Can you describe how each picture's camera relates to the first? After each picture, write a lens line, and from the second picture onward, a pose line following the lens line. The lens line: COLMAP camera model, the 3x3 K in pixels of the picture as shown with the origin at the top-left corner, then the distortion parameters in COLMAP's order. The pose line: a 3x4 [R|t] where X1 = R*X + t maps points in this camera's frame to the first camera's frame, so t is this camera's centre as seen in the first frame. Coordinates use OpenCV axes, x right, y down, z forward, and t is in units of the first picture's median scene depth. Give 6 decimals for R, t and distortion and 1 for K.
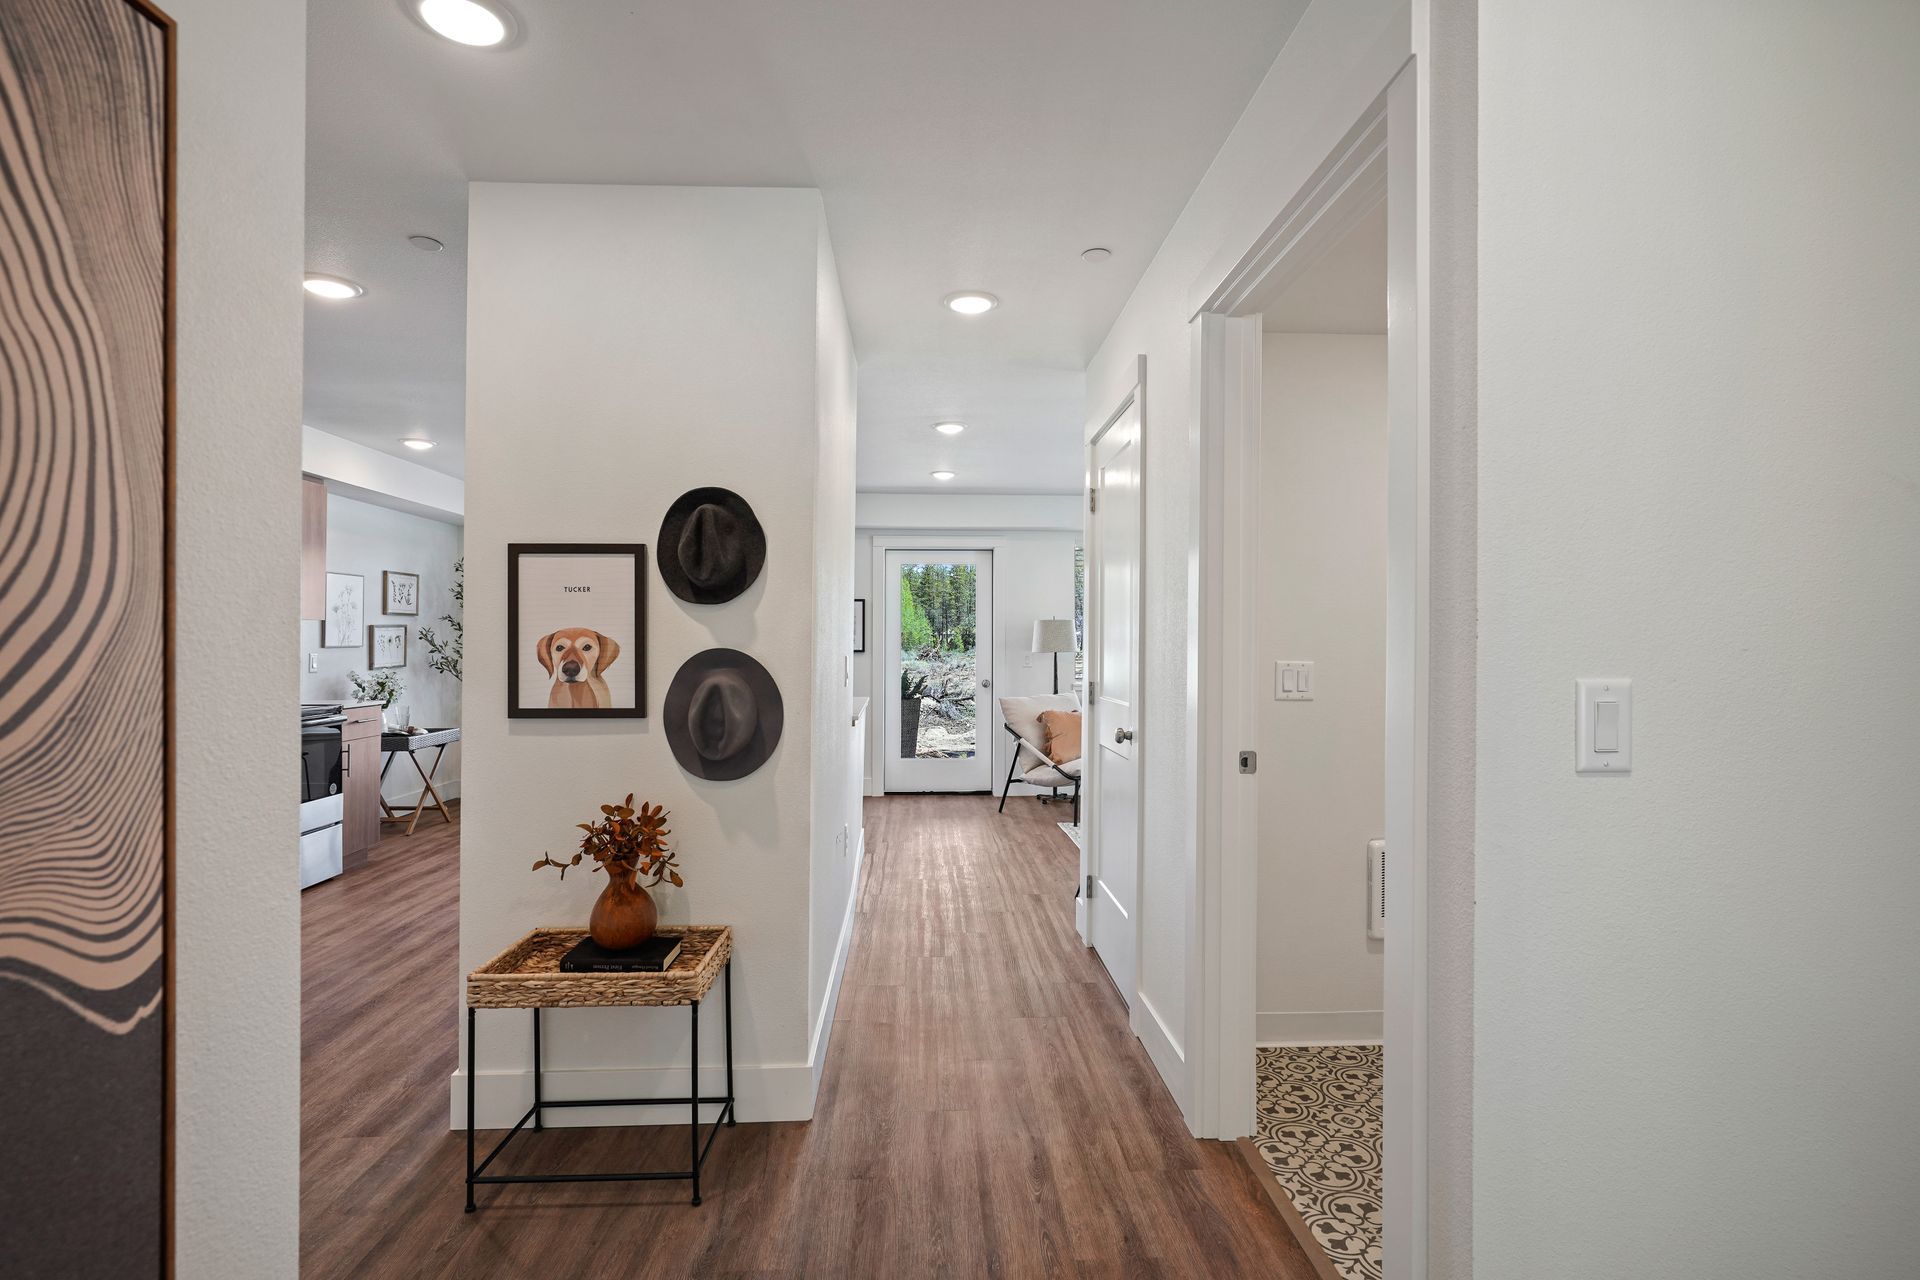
lens RADIAL K [[941.9, 0, 964.2], [0, 941.9, 623.6], [0, 0, 1]] dist [-0.011480, 0.005051]
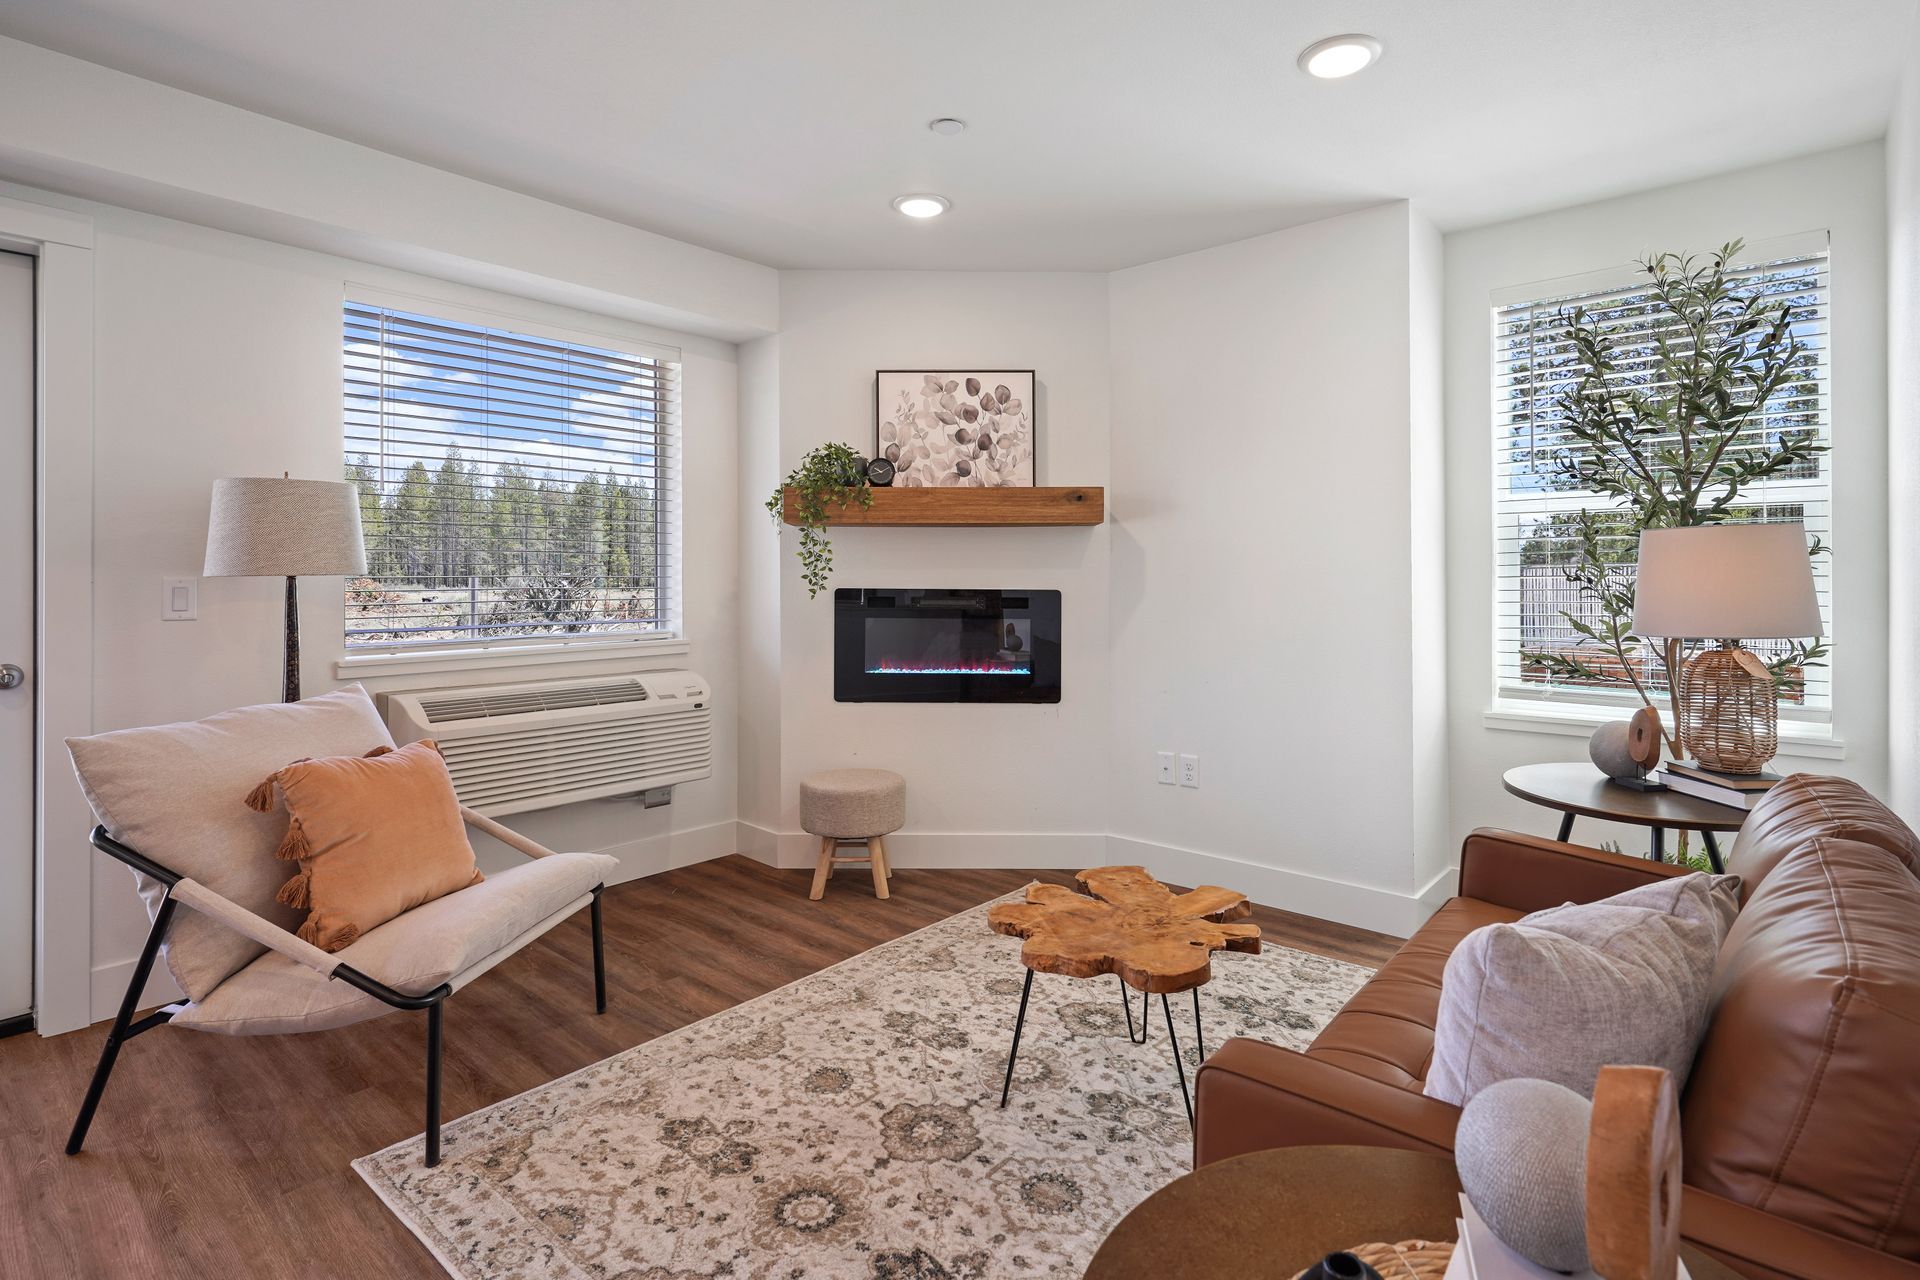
lens RADIAL K [[941.9, 0, 959.4], [0, 941.9, 576.0], [0, 0, 1]] dist [-0.011480, 0.005051]
pose [[0.691765, 0.001575, 0.722121, 0.020965], [-0.013920, 0.999841, 0.011155, 0.026204], [-0.721989, -0.017769, 0.691676, 0.671307]]
